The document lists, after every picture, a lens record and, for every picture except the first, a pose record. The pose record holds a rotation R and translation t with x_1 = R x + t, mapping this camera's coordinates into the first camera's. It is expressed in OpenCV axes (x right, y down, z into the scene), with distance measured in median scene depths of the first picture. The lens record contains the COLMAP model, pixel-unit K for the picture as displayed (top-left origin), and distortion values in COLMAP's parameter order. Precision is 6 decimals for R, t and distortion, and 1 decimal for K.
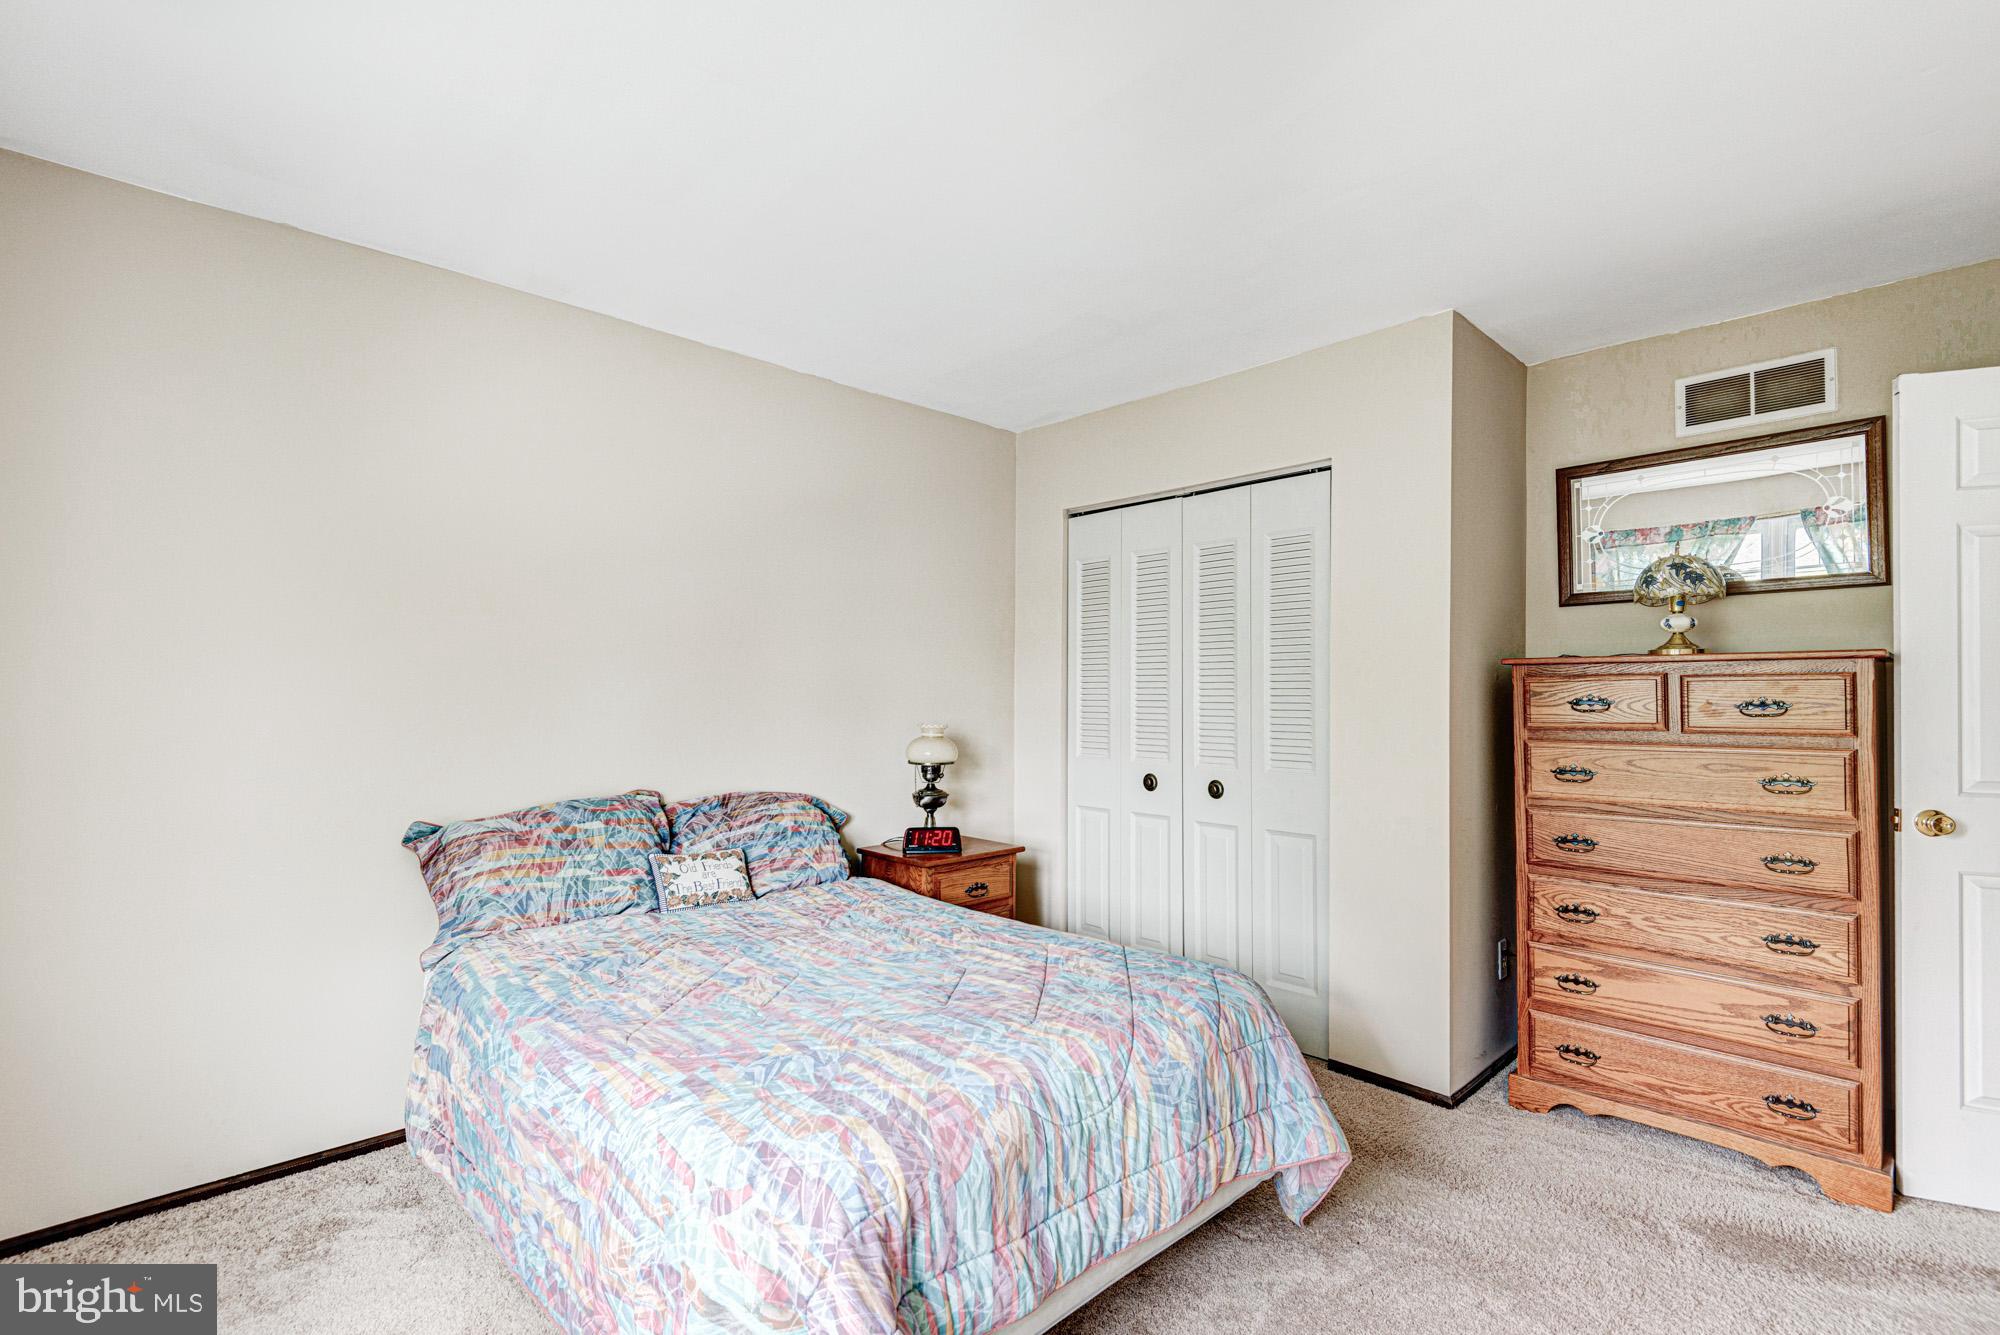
lens RADIAL K [[915.3, 0, 1001.1], [0, 915.3, 679.4], [0, 0, 1]] dist [0.005342, -0.006404]
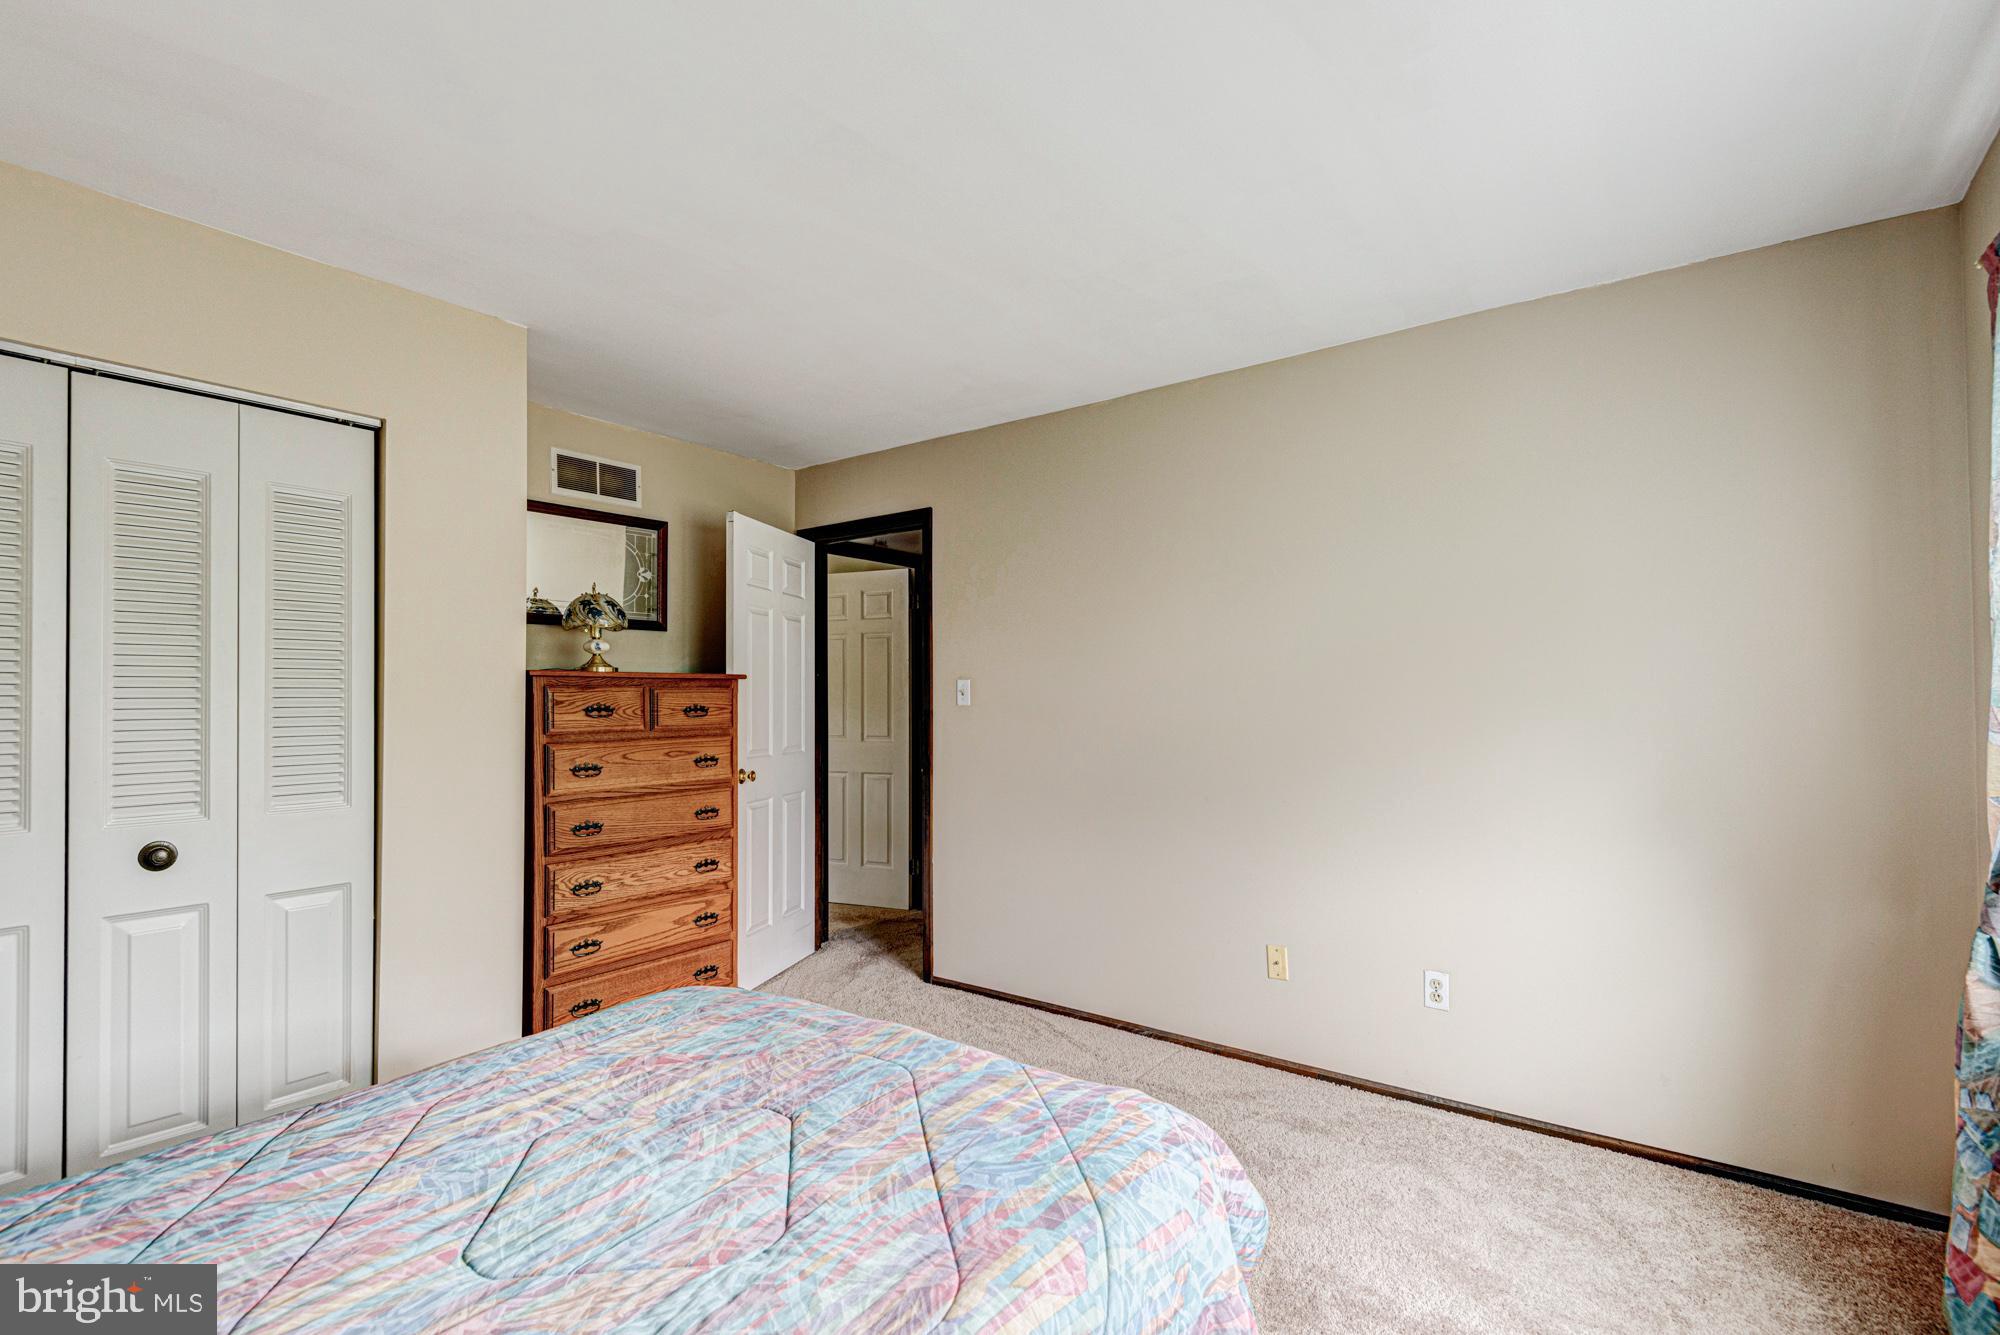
lens RADIAL K [[915.3, 0, 991.6], [0, 915.3, 677.7], [0, 0, 1]] dist [0.005342, -0.006404]
pose [[-0.162514, 0.019061, 0.986522, -0.642647], [-0.013683, 0.999674, -0.021569, 0.001907], [-0.986611, -0.017004, -0.162201, 0.693639]]
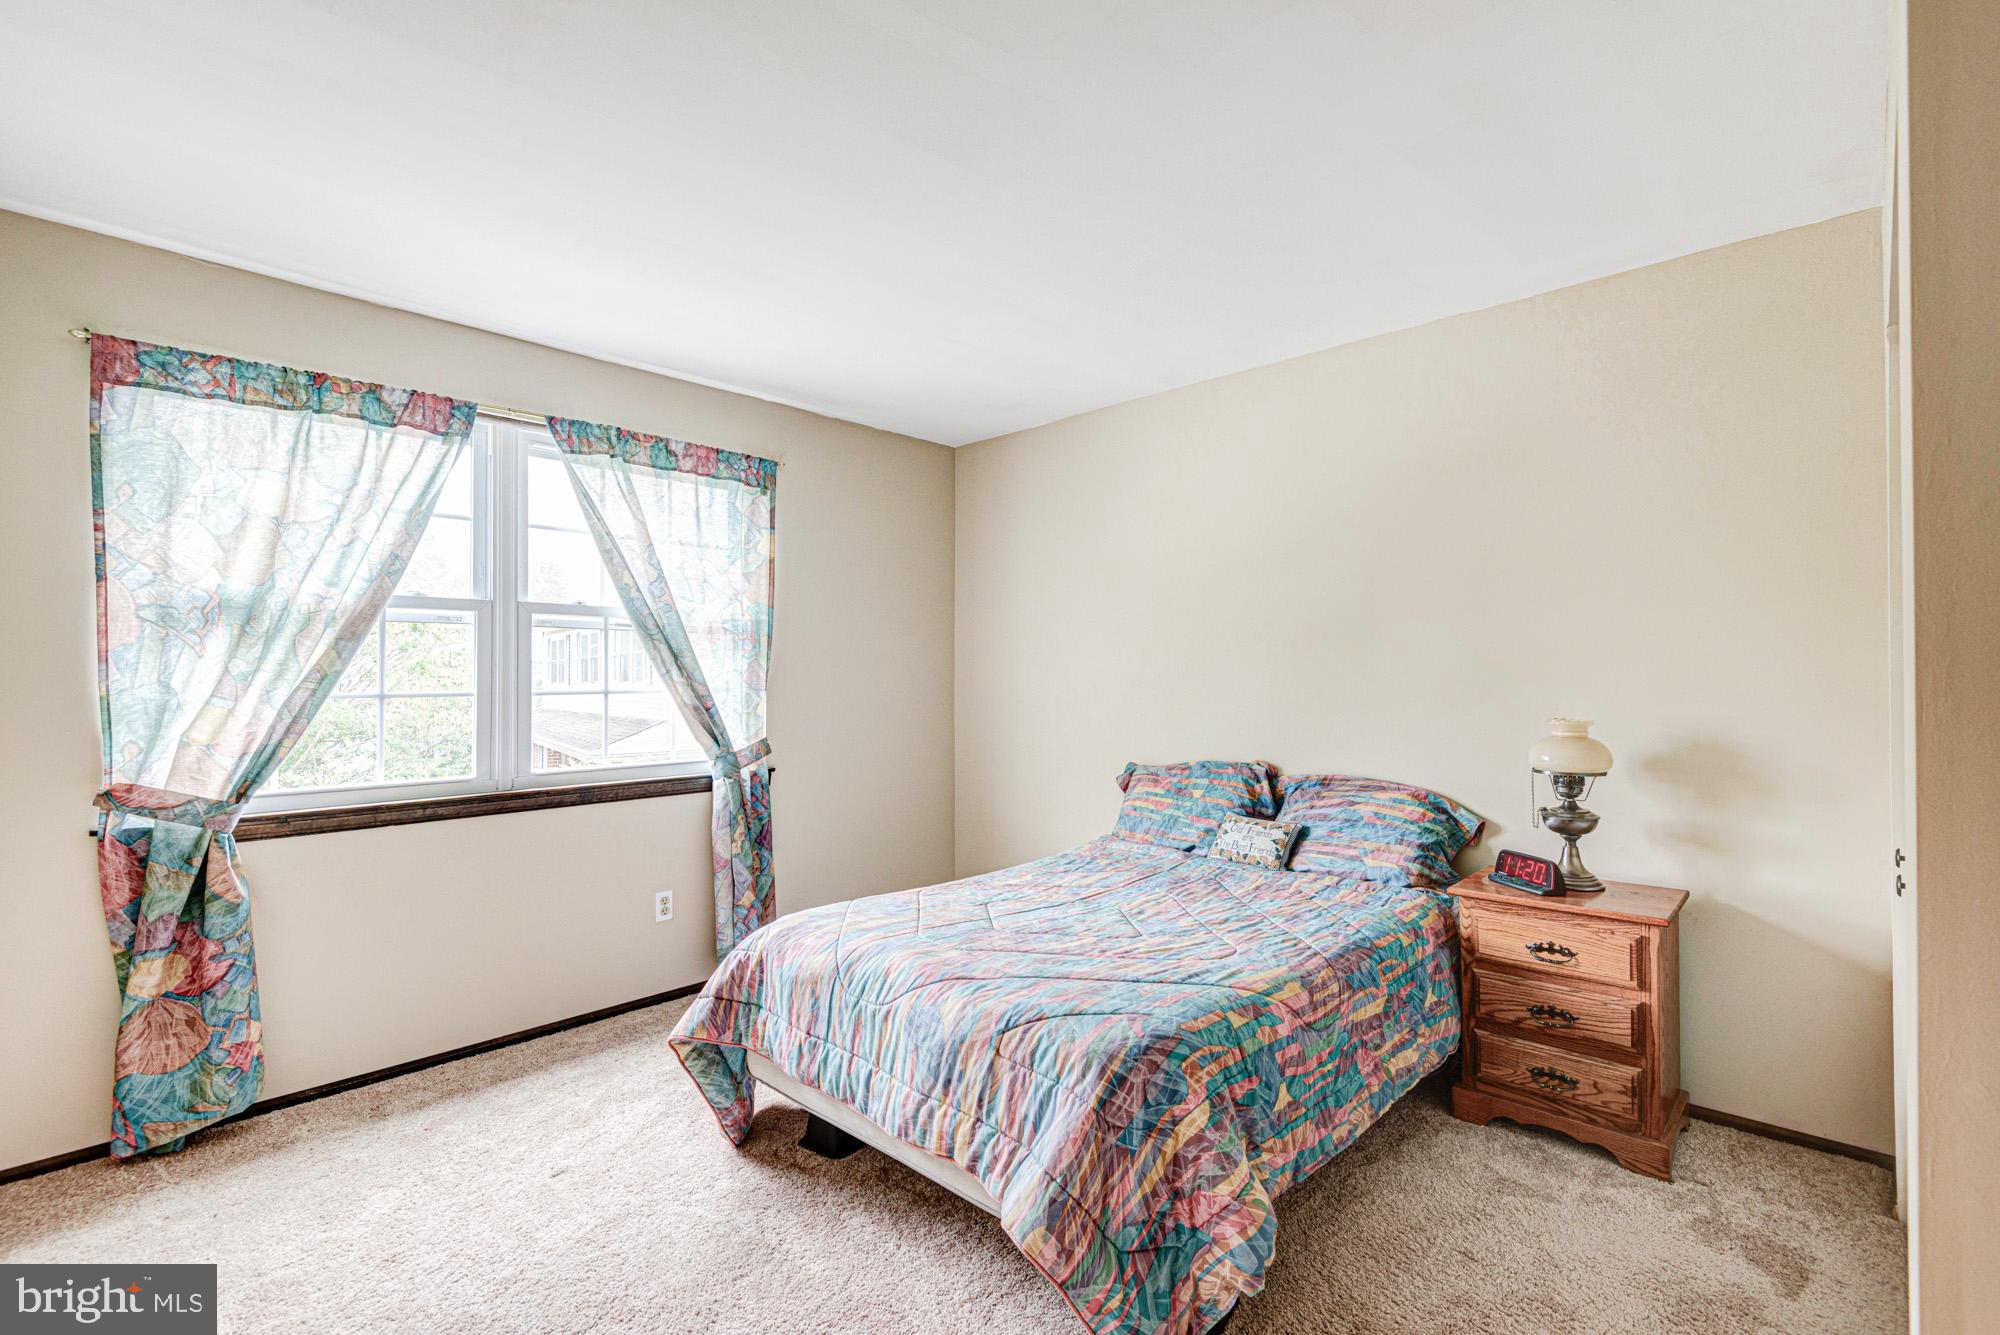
lens RADIAL K [[915.3, 0, 1006.2], [0, 915.3, 673.7], [0, 0, 1]] dist [0.005342, -0.006404]
pose [[0.032280, -0.010186, -0.999427, 0.842217], [0.018533, 0.999782, -0.009591, 0.014949], [0.999307, -0.018213, 0.032462, 0.693873]]
